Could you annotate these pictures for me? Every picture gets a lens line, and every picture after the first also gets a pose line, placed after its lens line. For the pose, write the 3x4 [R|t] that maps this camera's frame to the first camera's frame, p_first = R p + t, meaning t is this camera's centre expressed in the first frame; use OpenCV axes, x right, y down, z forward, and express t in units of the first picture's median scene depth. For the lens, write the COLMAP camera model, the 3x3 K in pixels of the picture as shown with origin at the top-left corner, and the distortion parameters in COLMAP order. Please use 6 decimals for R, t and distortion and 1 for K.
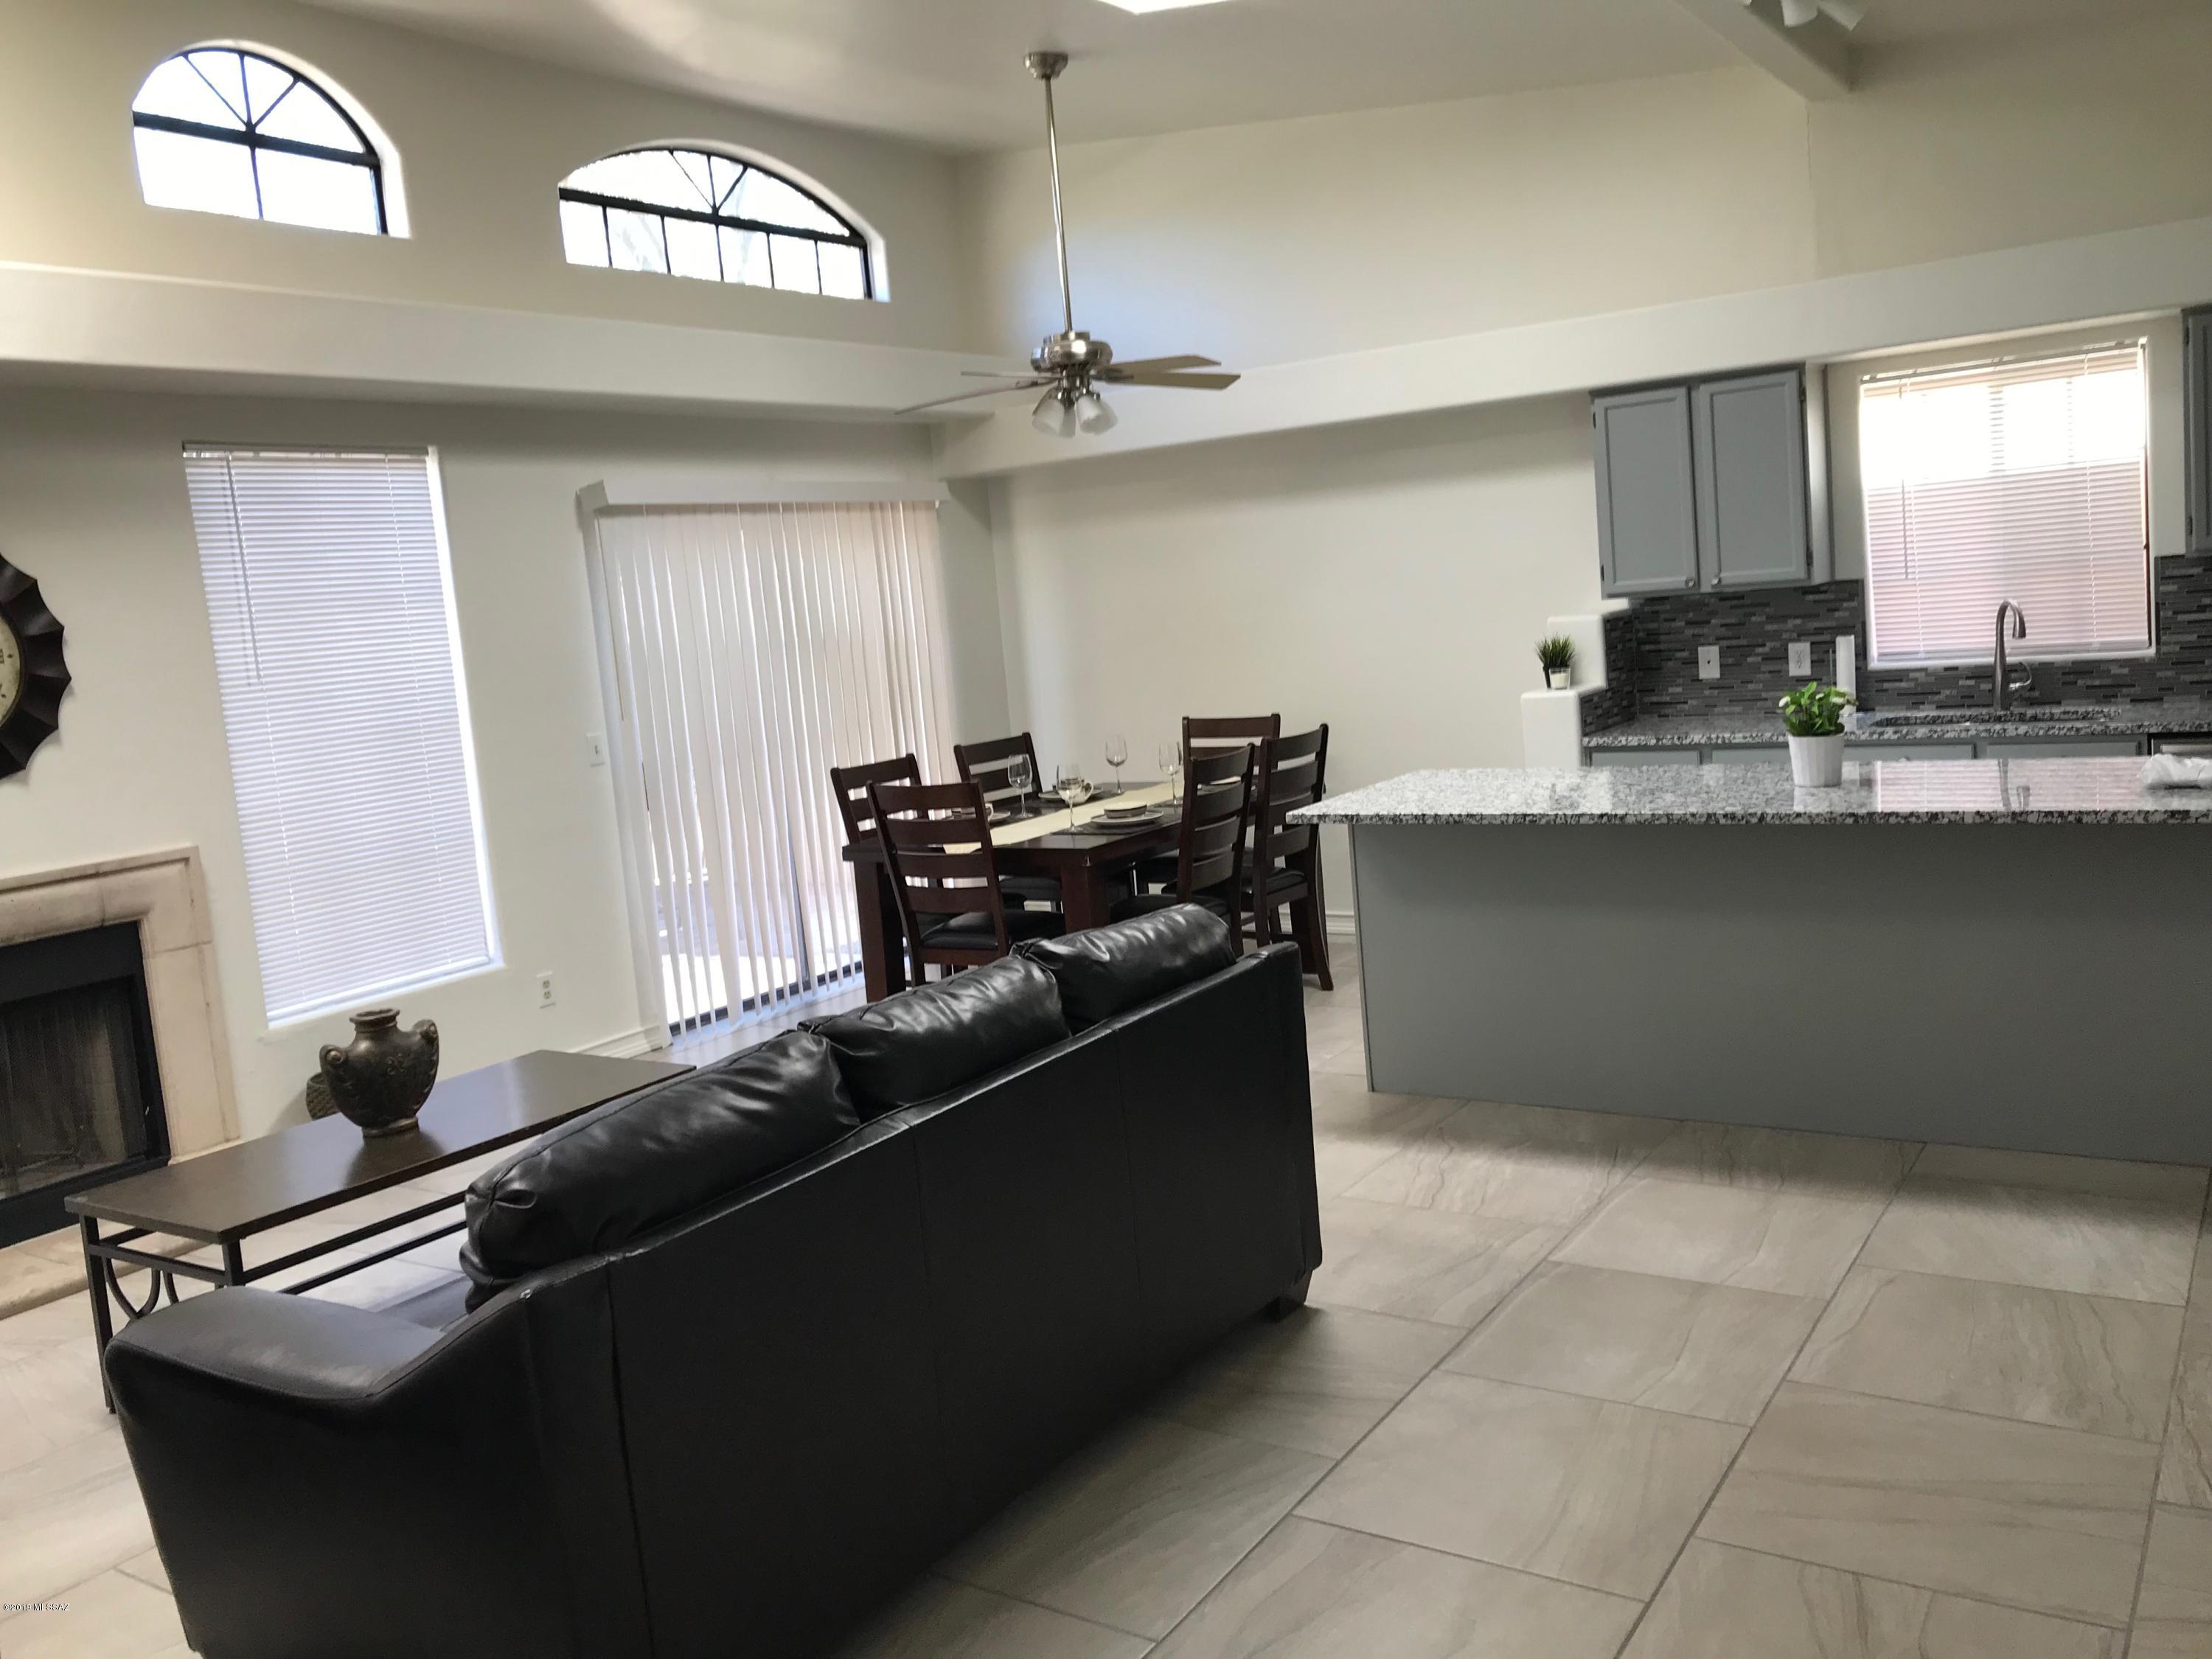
lens RADIAL K [[1782.7, 0, 1109.6], [0, 1782.7, 814.0], [0, 0, 1]] dist [0.036547, -0.053876]
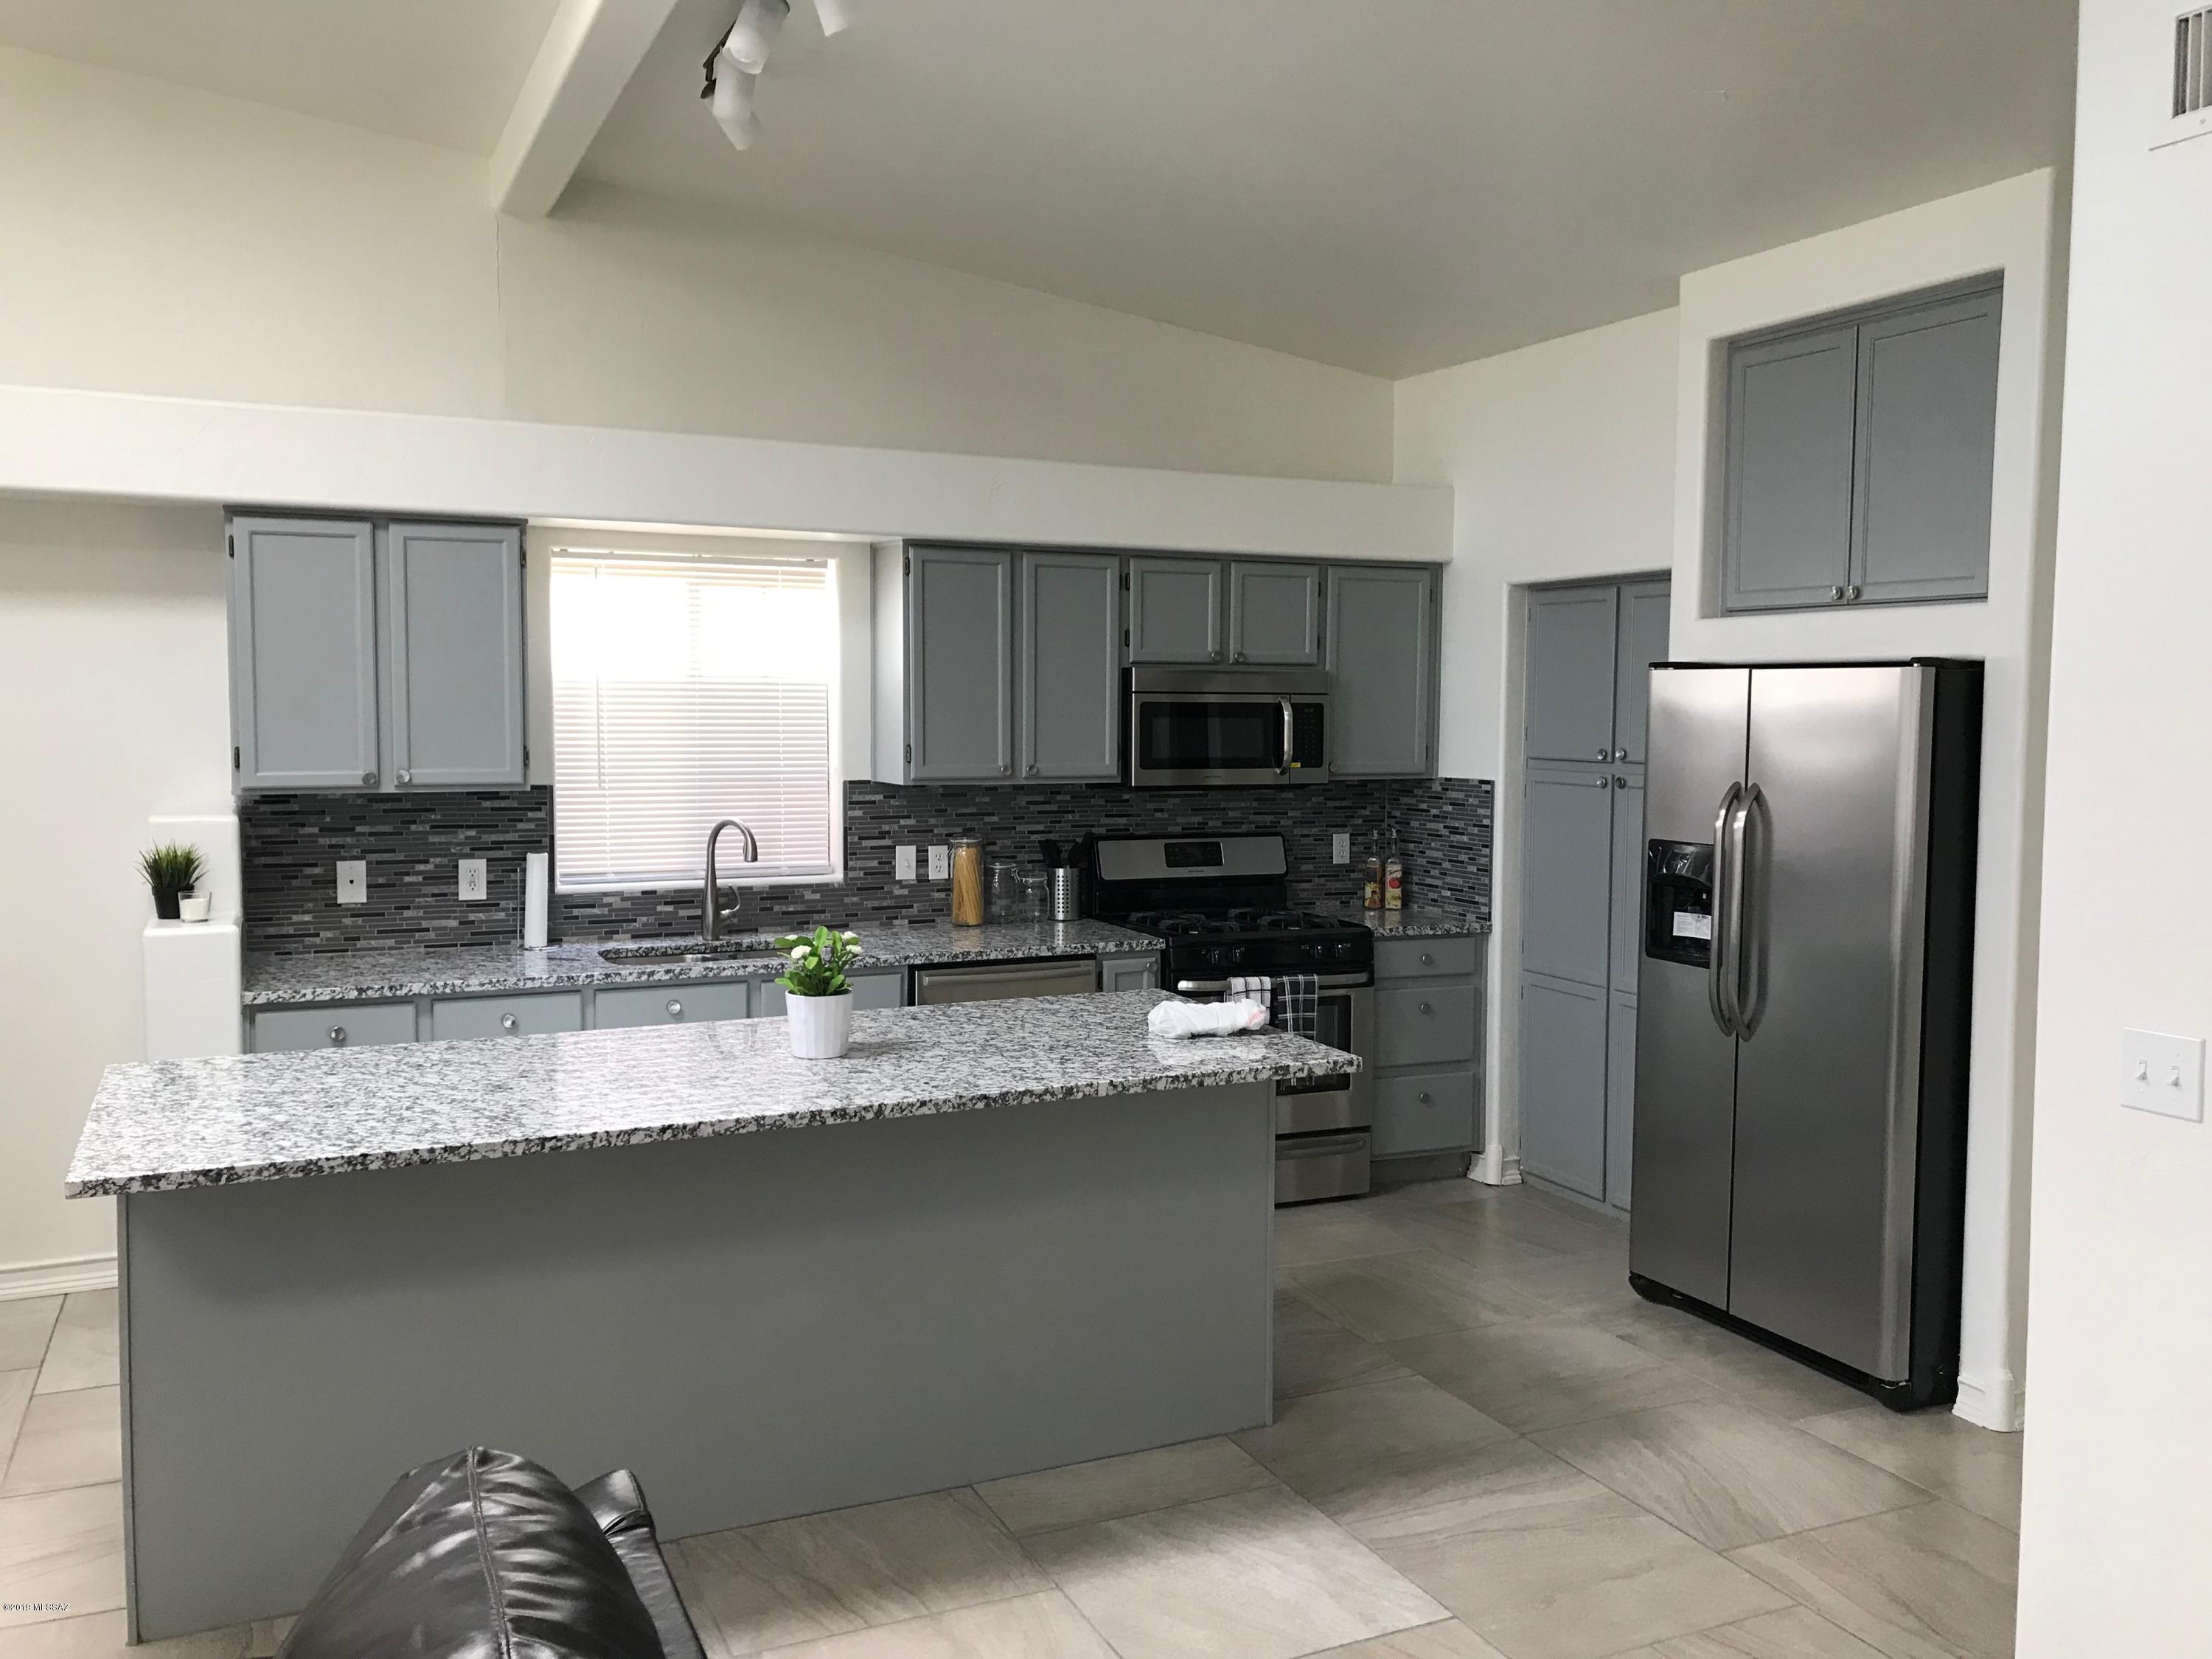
lens RADIAL K [[1782.7, 0, 1110.3], [0, 1782.7, 810.1], [0, 0, 1]] dist [0.036547, -0.053876]
pose [[0.518163, 0.036973, 0.854482, -0.167746], [0.053928, 0.995665, -0.075785, -0.044128], [-0.853580, 0.085349, 0.513923, 0.364144]]
